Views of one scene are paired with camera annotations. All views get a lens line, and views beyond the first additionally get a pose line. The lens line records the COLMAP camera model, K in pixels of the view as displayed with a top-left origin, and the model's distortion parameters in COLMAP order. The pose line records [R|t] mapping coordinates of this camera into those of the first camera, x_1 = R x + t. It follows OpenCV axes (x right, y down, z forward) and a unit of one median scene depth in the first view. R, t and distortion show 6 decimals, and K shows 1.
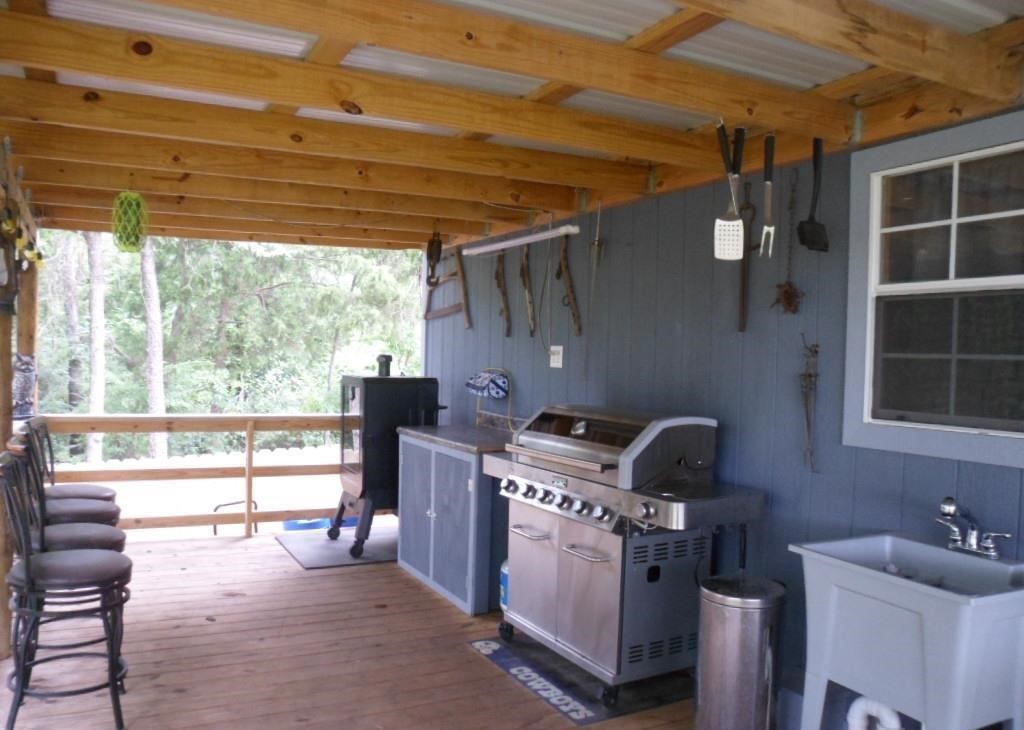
lens RADIAL K [[808.6, 0, 513.7], [0, 808.6, 376.7], [0, 0, 1]] dist [-0.147481, 0.153604]
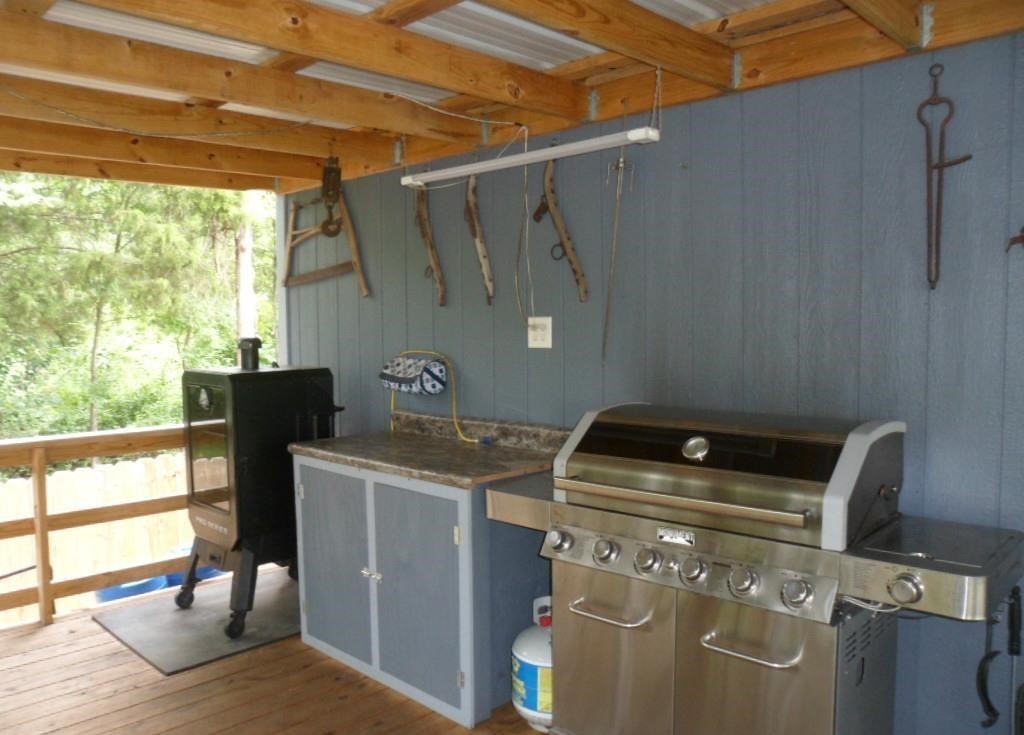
lens RADIAL K [[808.6, 0, 513.7], [0, 808.6, 379.2], [0, 0, 1]] dist [-0.147481, 0.153604]
pose [[0.953681, -0.054998, 0.295749, -0.158304], [0.041836, 0.997840, 0.050656, -0.018486], [-0.297896, -0.035937, 0.953922, 0.298609]]
